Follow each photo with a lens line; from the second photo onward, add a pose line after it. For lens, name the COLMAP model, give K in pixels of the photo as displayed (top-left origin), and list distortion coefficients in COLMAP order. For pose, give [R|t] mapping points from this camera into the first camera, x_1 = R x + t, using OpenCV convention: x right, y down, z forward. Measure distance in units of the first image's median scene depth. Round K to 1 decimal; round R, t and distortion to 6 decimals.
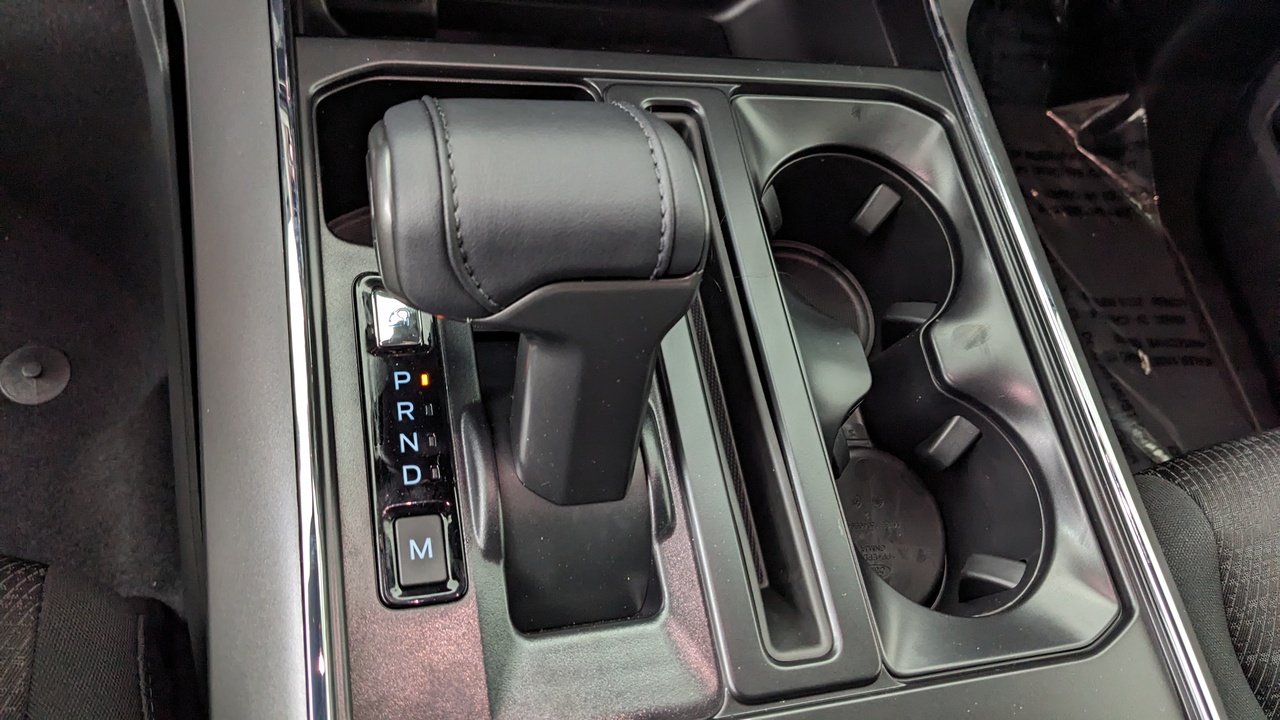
lens RADIAL K [[977.9, 0, 640.0], [0, 977.9, 360.0], [0, 0, 1]] dist [0.070433, -0.133980]
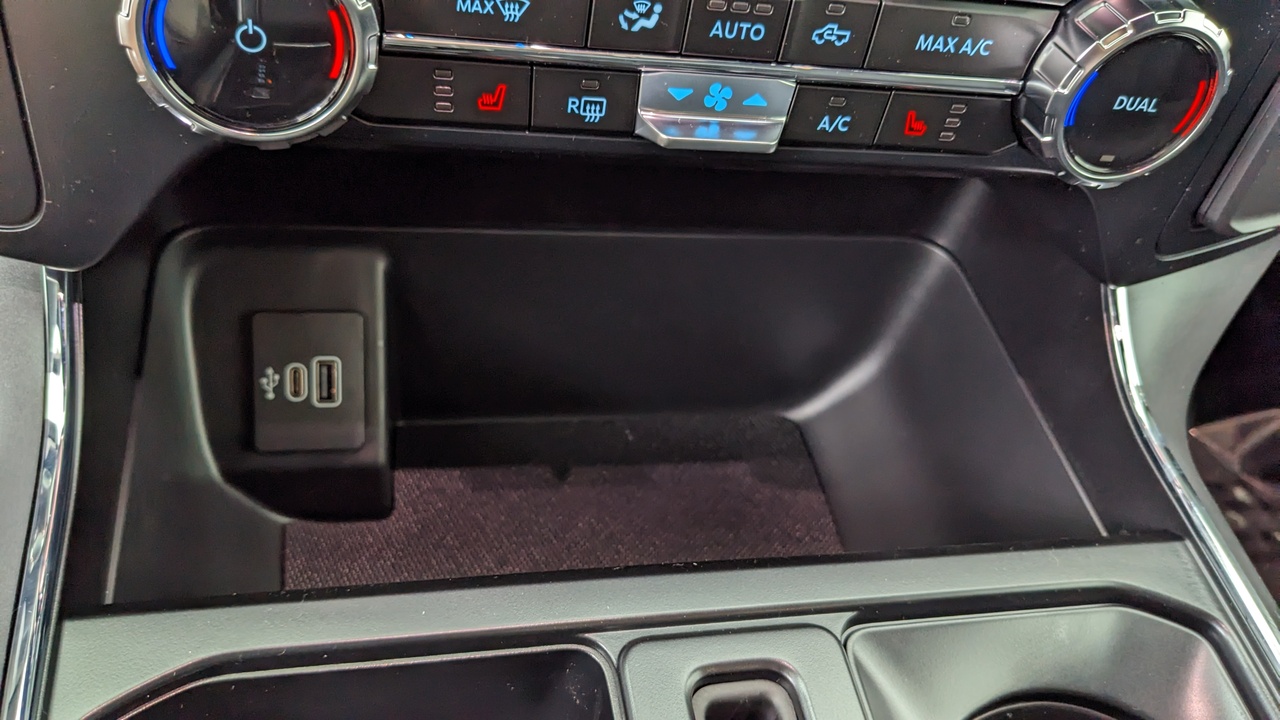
lens RADIAL K [[977.9, 0, 640.0], [0, 977.9, 360.0], [0, 0, 1]] dist [0.070433, -0.133980]
pose [[0.997272, -0.051004, -0.053360, 0.011411], [0.035648, 0.965781, -0.256898, -0.273996], [0.064636, 0.254295, 0.964964, 0.393925]]
